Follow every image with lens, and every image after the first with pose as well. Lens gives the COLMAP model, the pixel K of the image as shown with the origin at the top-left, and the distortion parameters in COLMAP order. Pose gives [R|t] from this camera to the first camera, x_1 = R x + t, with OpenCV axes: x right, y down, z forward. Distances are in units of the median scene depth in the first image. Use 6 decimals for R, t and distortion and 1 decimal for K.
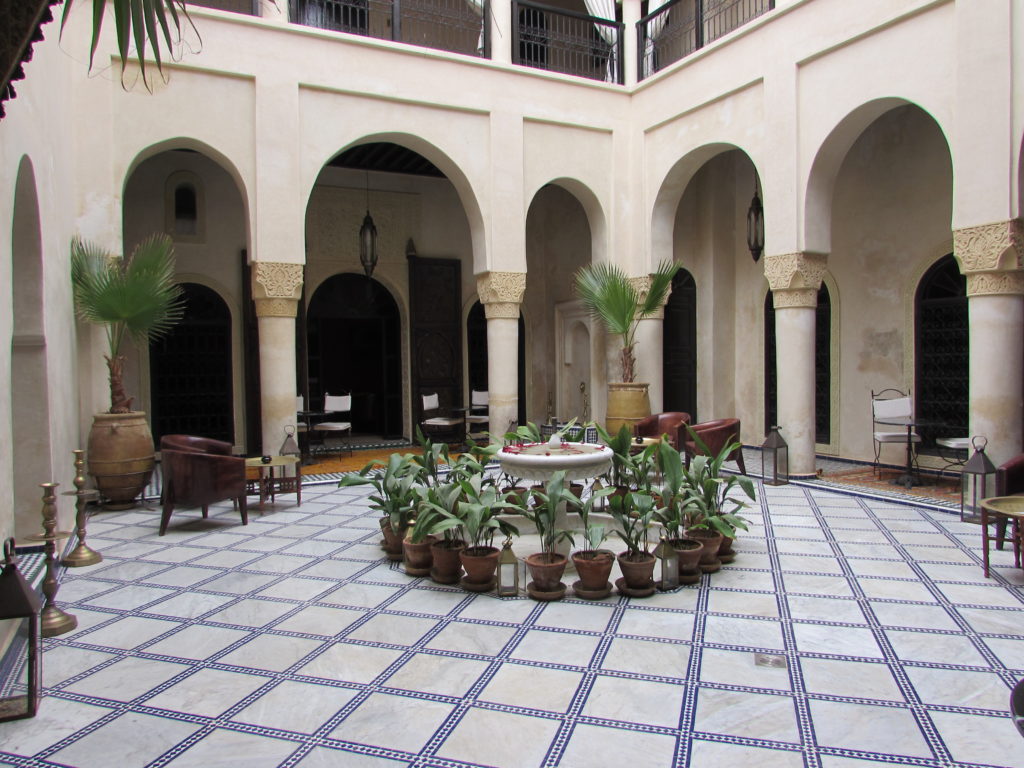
lens RADIAL K [[726.6, 0, 512.5], [0, 726.6, 387.5], [0, 0, 1]] dist [-0.036468, 0.014611]
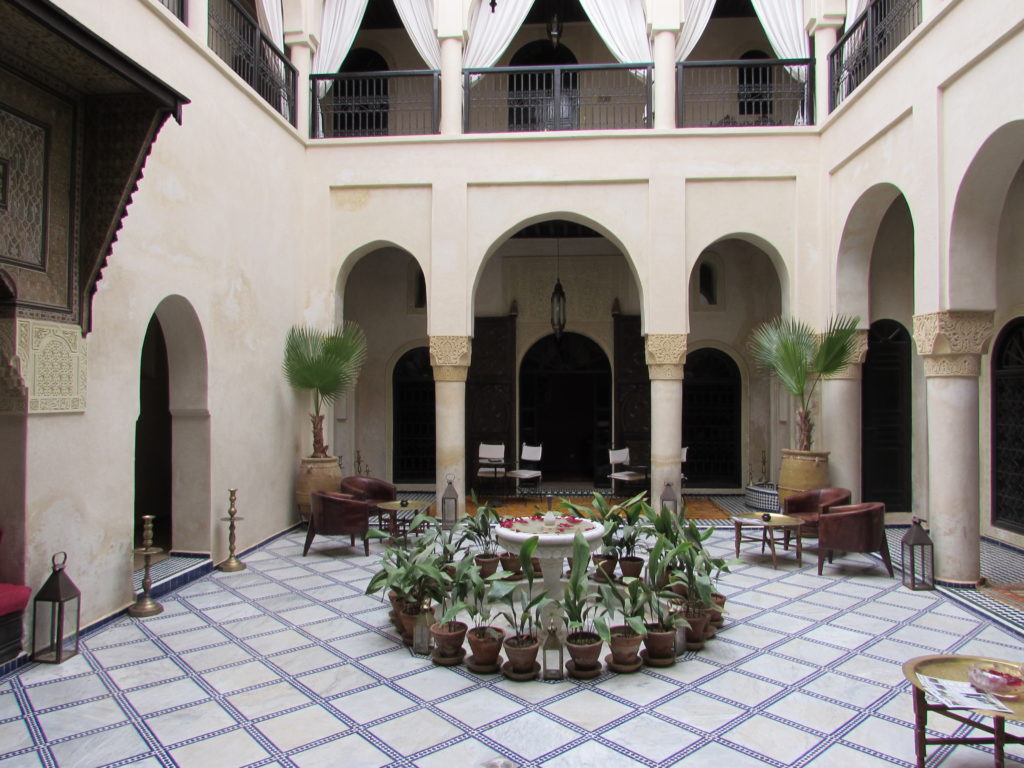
lens RADIAL K [[726.6, 0, 513.0], [0, 726.6, 386.4], [0, 0, 1]] dist [-0.036468, 0.014611]
pose [[0.853270, 0.013228, -0.521302, 0.457217], [-0.032423, 0.999090, -0.027718, -0.070410], [0.520461, 0.040553, 0.852922, 0.049637]]
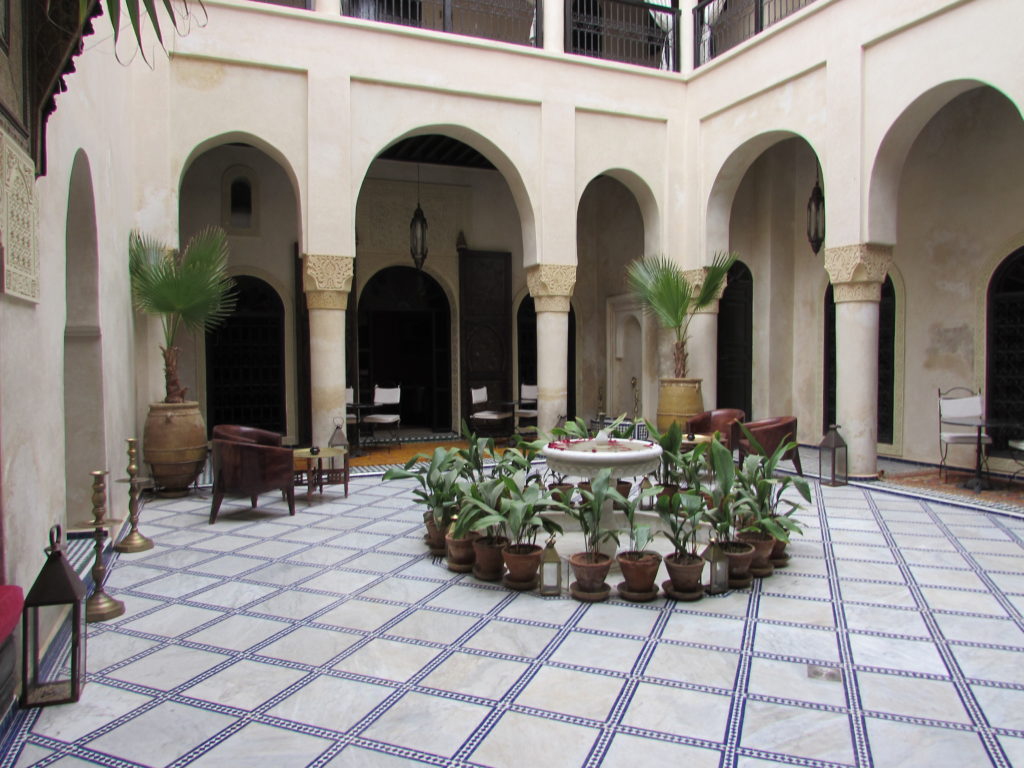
lens RADIAL K [[726.6, 0, 511.7], [0, 726.6, 386.2], [0, 0, 1]] dist [-0.036468, 0.014611]
pose [[0.997265, 0.011292, -0.073037, 0.006377], [-0.010780, 0.999915, 0.007395, -0.000793], [0.073114, -0.006588, 0.997302, 0.014737]]
